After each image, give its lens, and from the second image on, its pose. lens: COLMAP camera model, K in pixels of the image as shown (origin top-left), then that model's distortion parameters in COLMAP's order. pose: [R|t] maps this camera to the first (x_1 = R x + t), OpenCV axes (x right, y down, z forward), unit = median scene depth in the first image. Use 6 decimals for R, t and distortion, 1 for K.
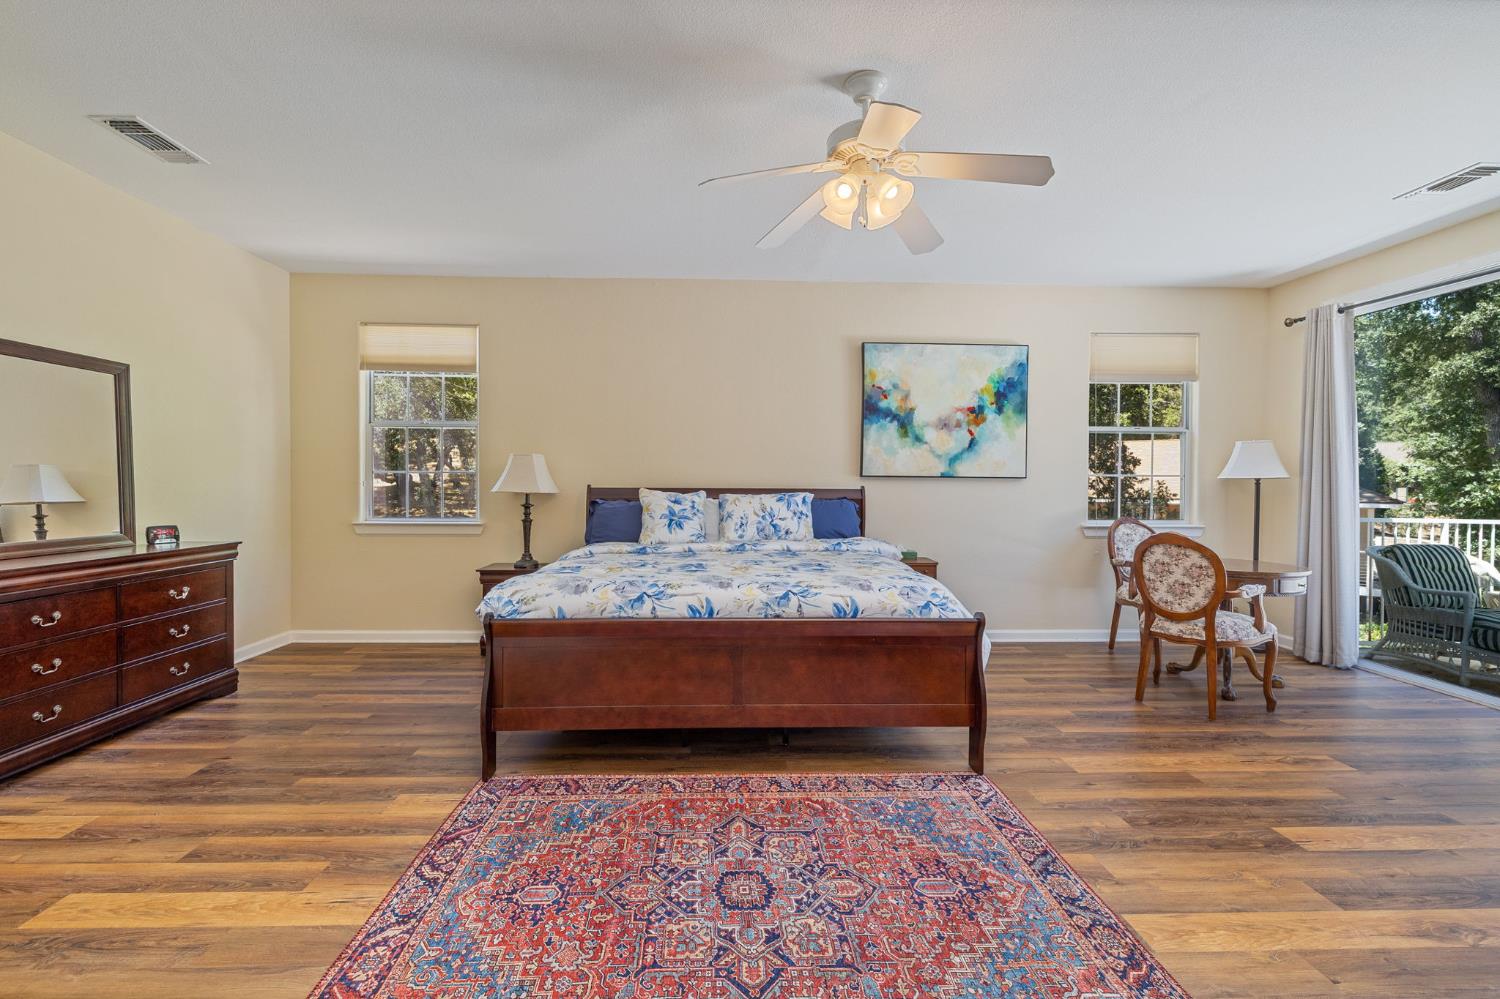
lens RADIAL K [[642.5, 0, 755.6], [0, 642.5, 492.6], [0, 0, 1]] dist [-0.000209, -0.000172]
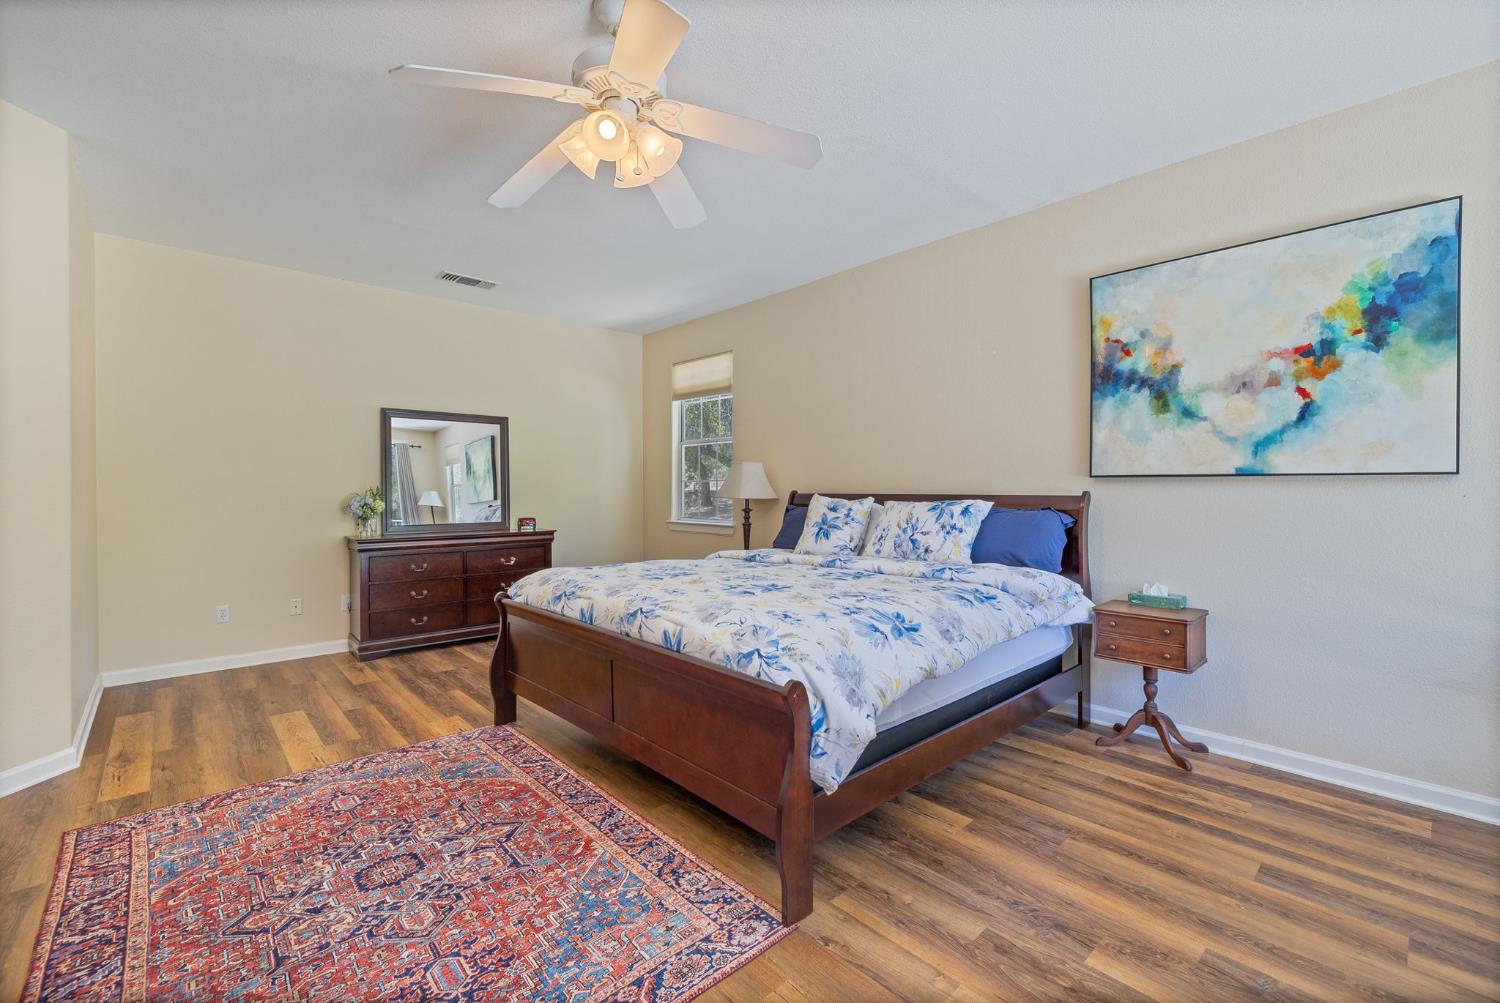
lens RADIAL K [[642.5, 0, 755.6], [0, 642.5, 494.6], [0, 0, 1]] dist [-0.000209, -0.000172]
pose [[0.646530, 0.000974, -0.762888, 0.633615], [-0.006760, 0.999967, -0.004452, -0.001740], [0.762858, 0.008035, 0.646516, 0.412810]]
